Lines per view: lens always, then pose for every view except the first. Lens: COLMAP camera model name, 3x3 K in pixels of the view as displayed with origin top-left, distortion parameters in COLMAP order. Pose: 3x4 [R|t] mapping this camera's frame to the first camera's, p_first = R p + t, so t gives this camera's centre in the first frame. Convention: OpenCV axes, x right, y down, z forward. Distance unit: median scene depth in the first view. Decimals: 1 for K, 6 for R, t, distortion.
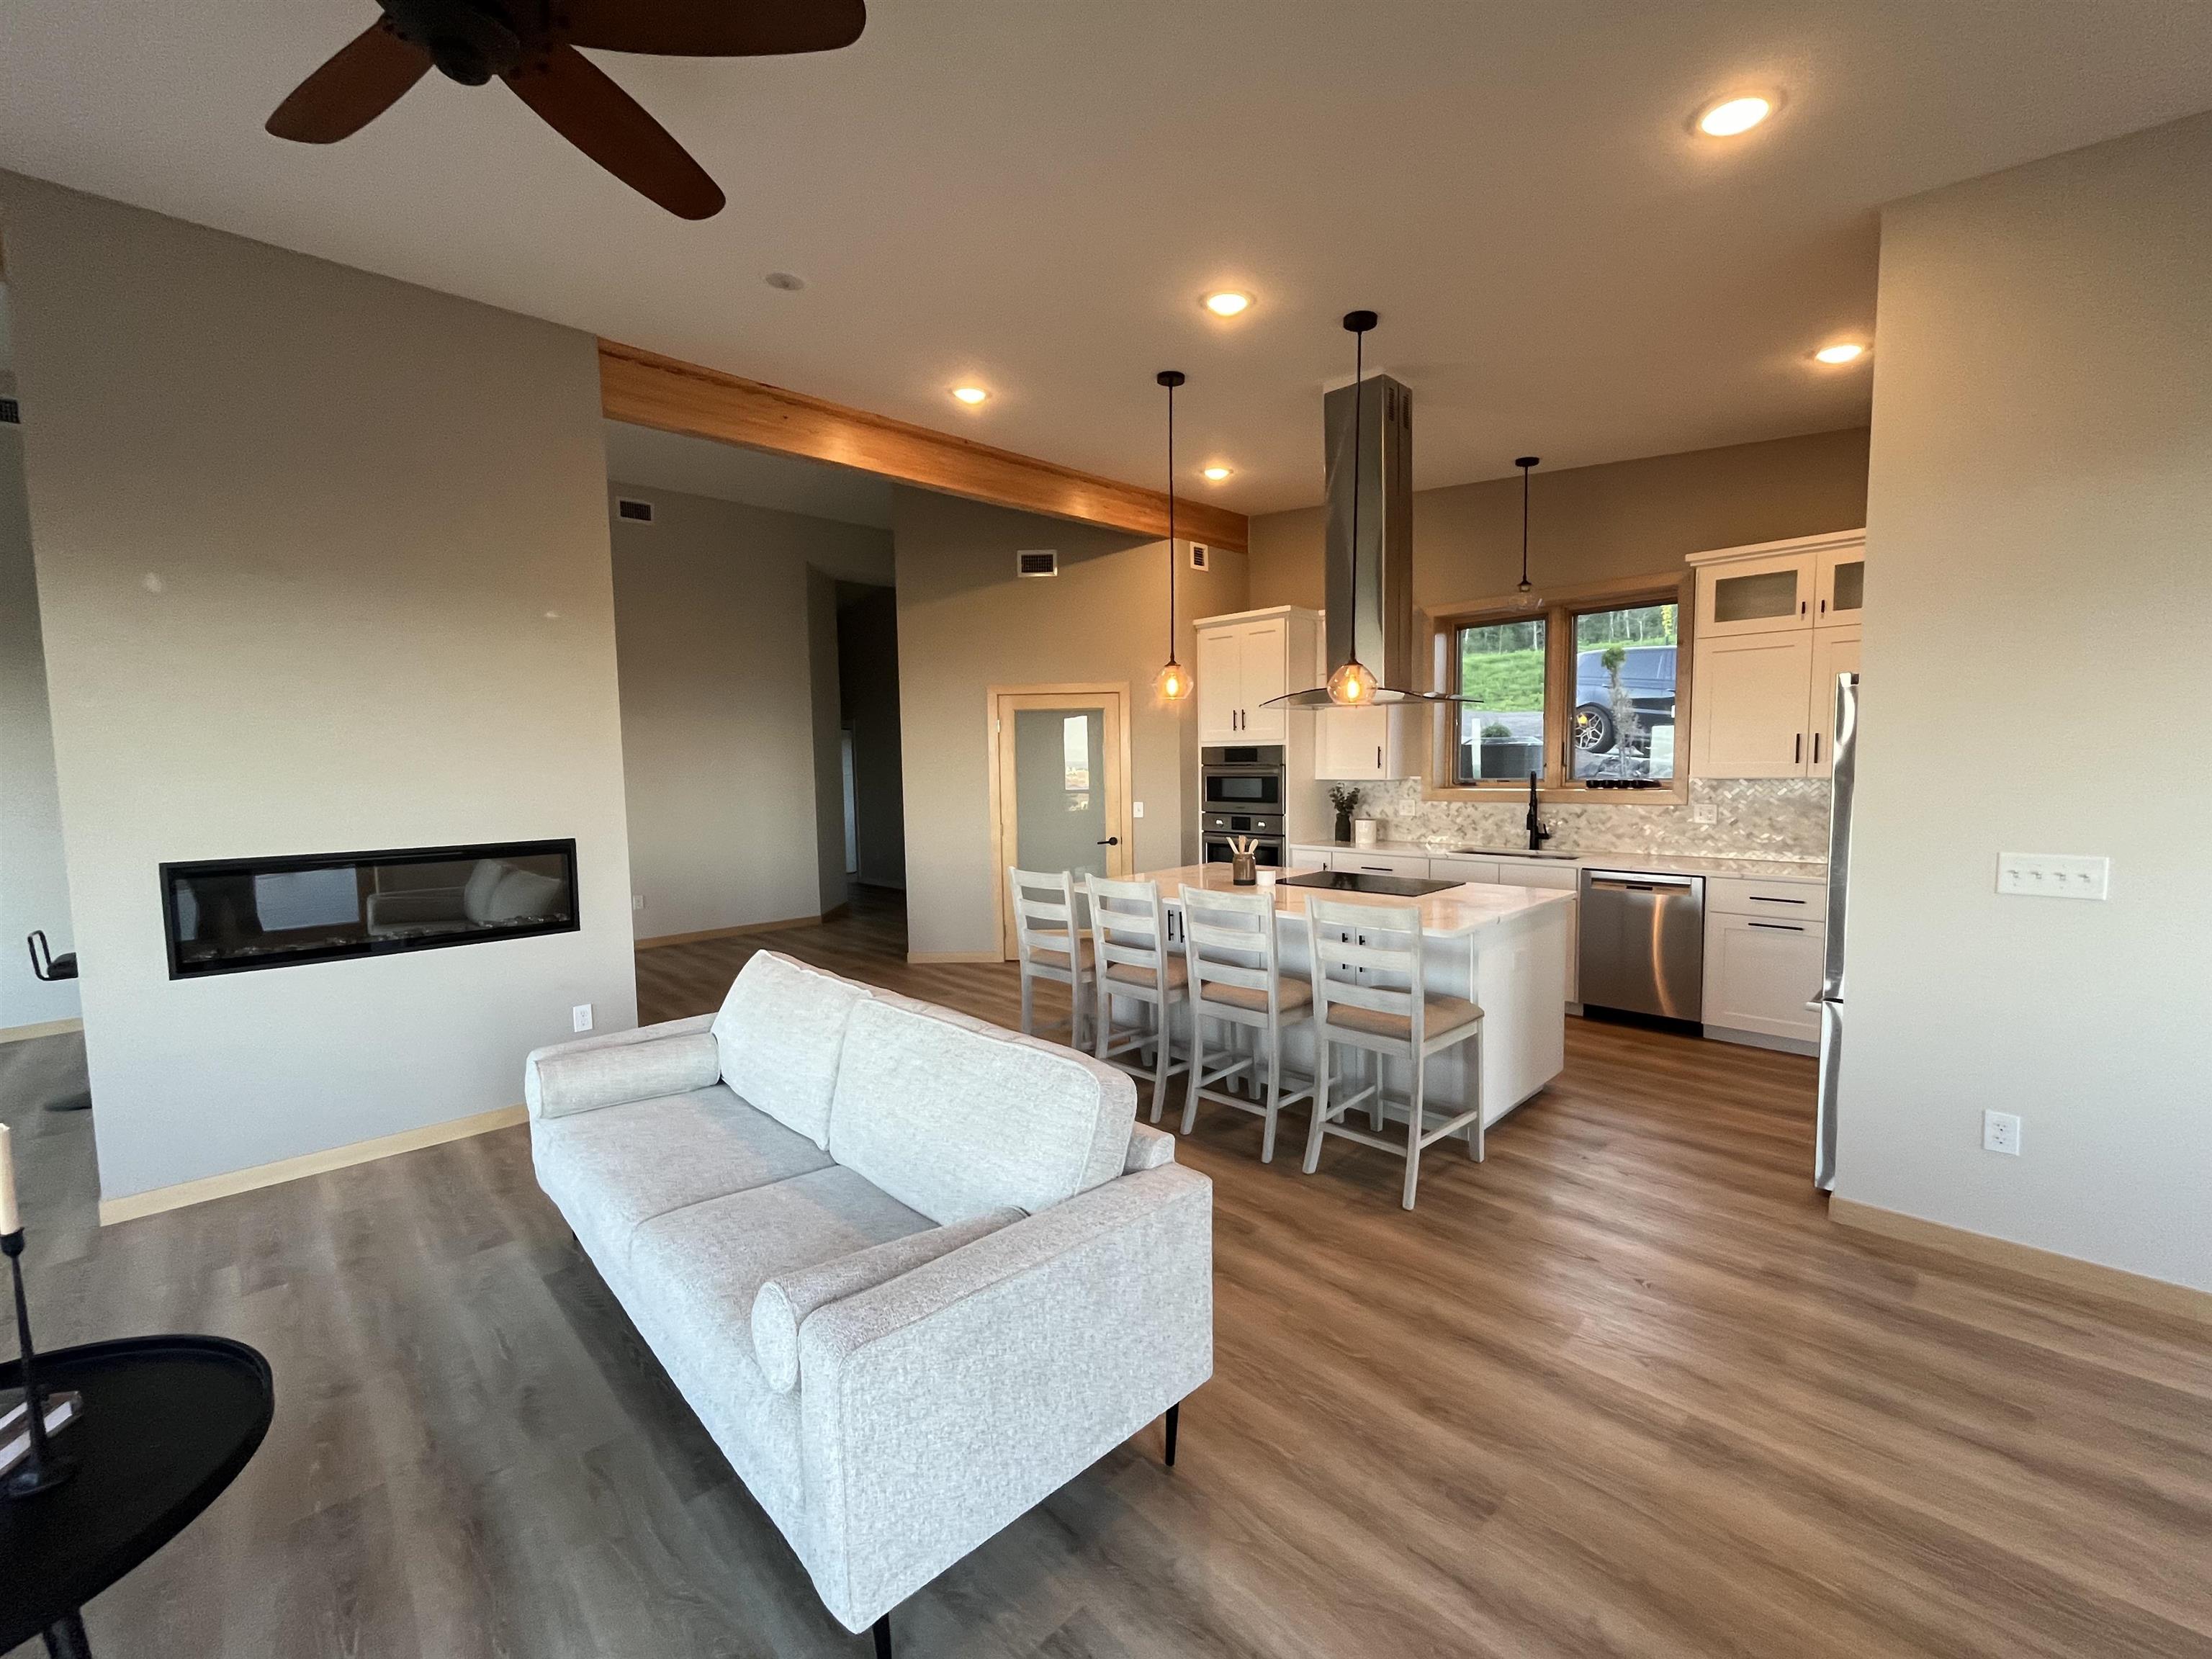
lens RADIAL K [[937.8, 0, 1106.0], [0, 937.8, 829.5], [0, 0, 1]] dist [-0.000900, -0.000039]
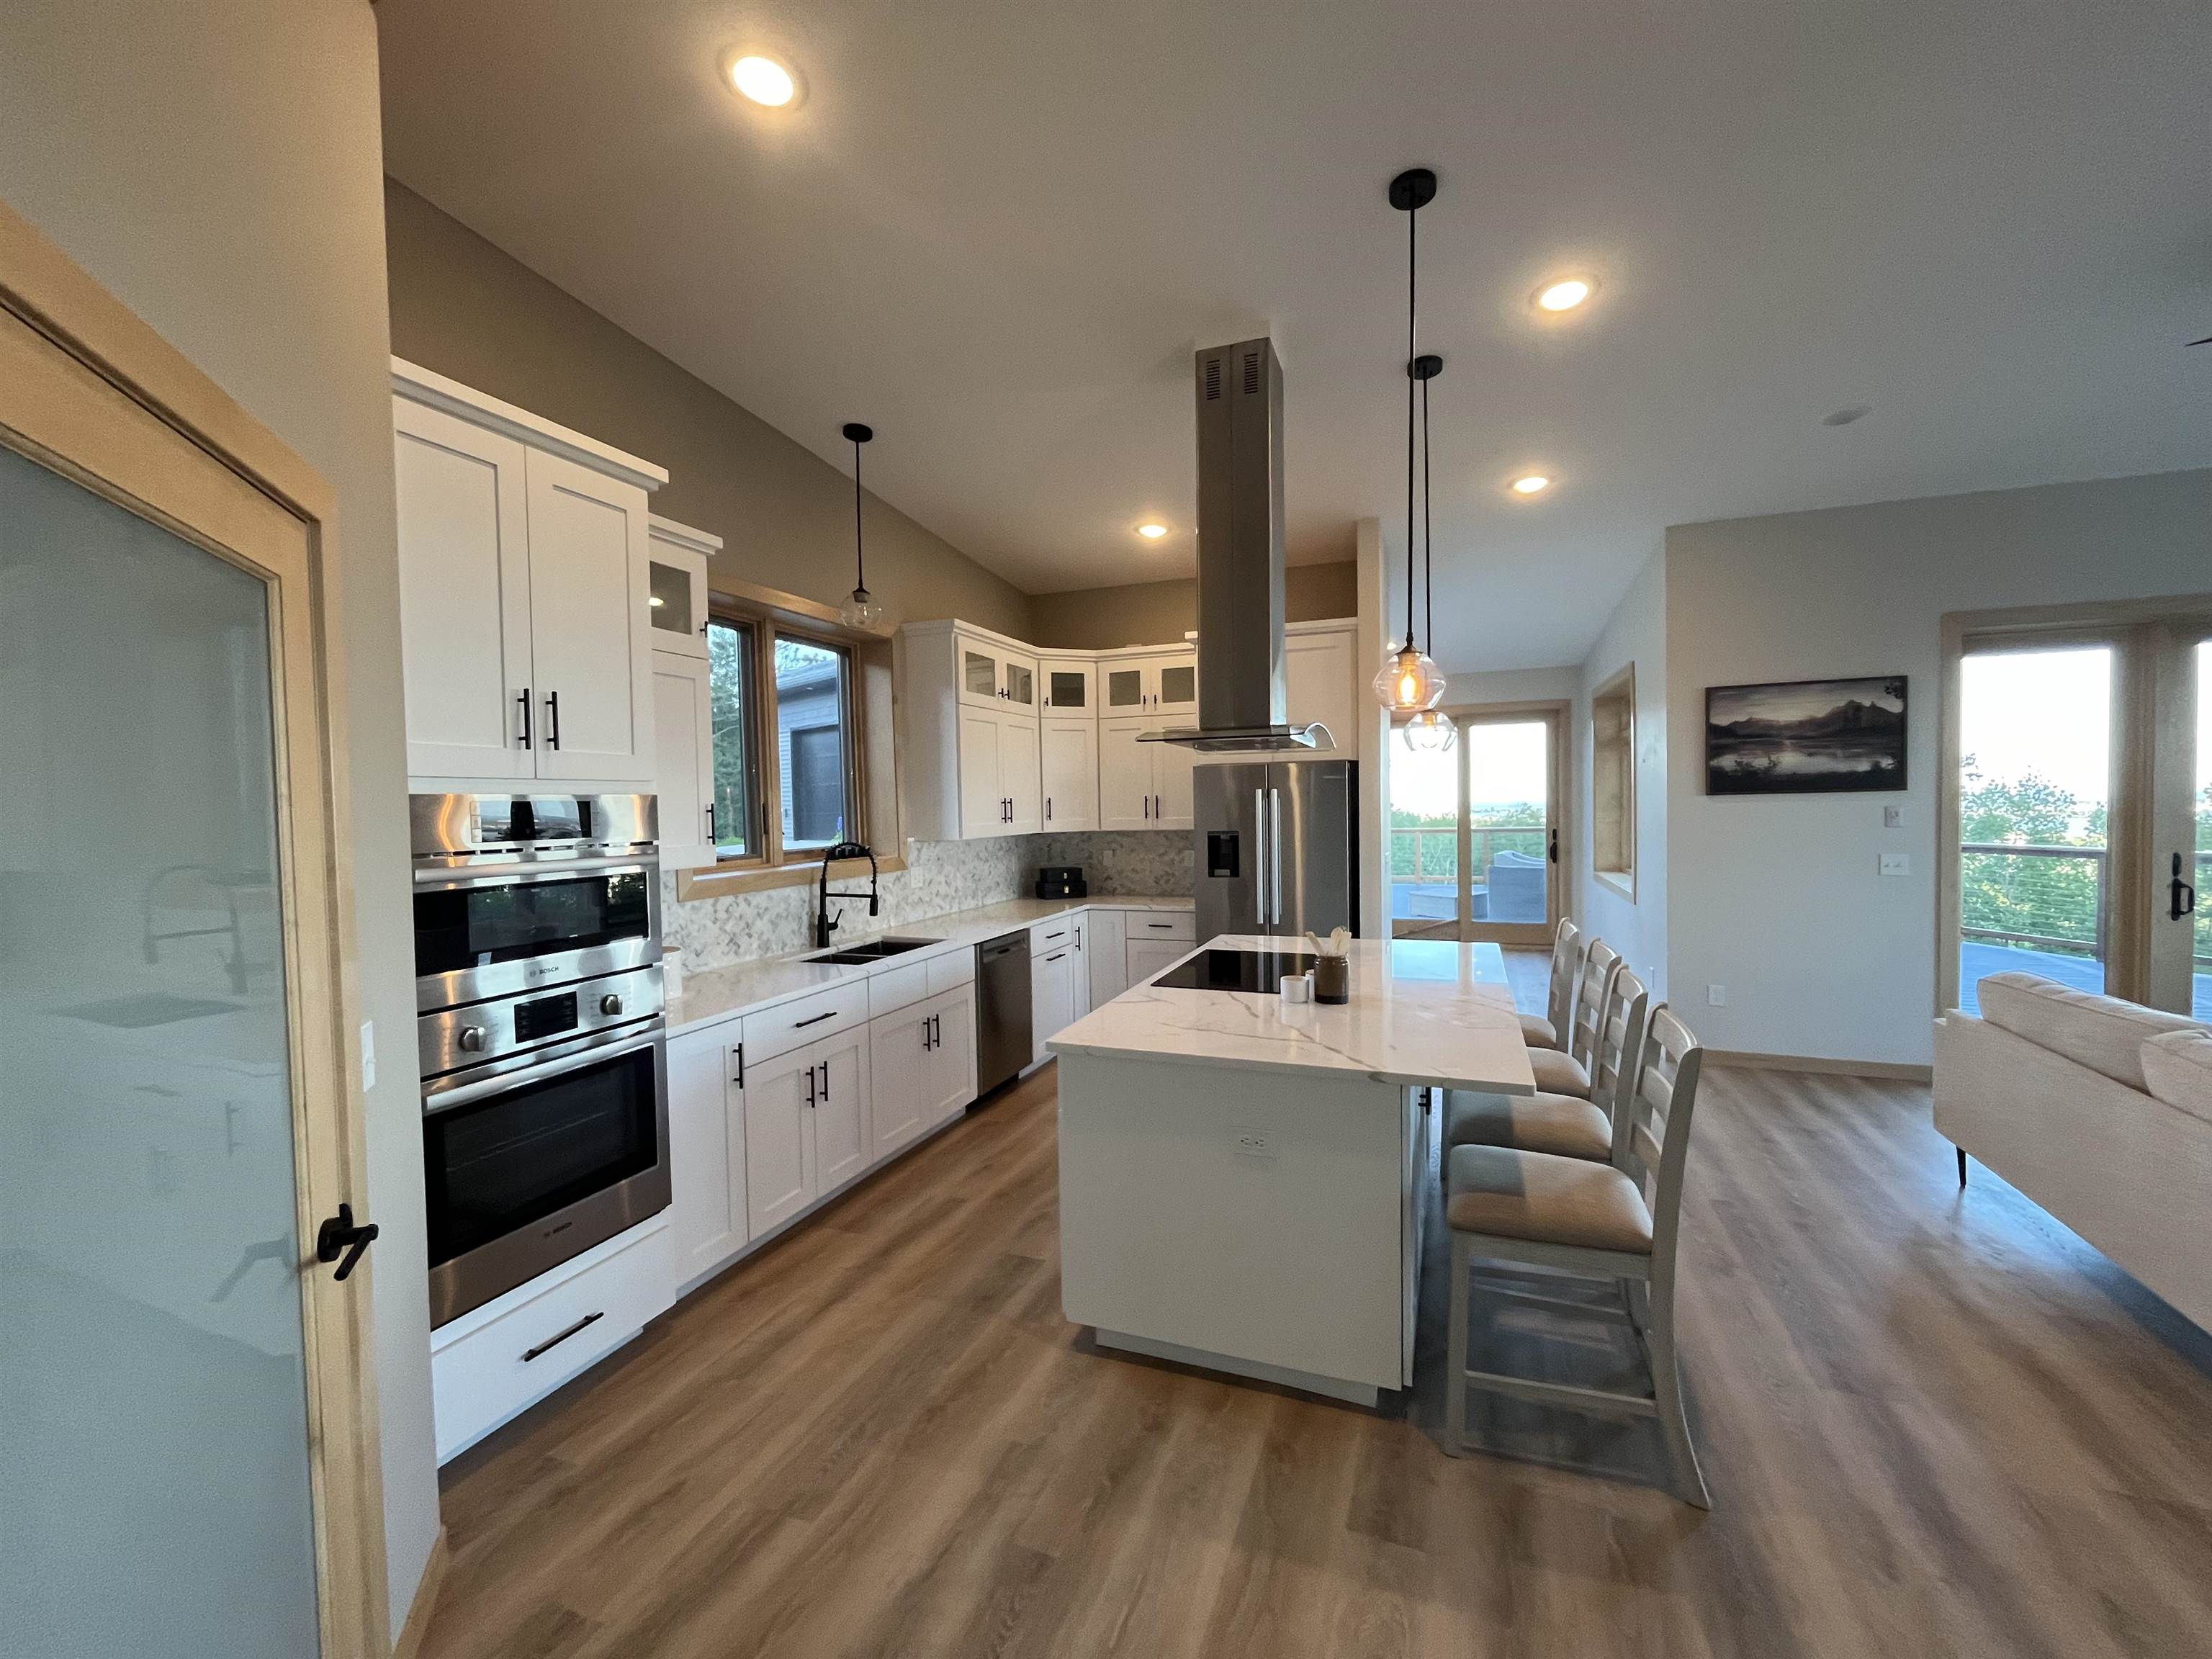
lens RADIAL K [[937.8, 0, 1106.0], [0, 937.8, 829.5], [0, 0, 1]] dist [-0.000900, -0.000039]
pose [[-0.416003, 0.001474, 0.909362, -0.339892], [0.100806, 0.993910, 0.044504, -0.090034], [-0.903759, 0.110183, -0.413618, 1.225914]]
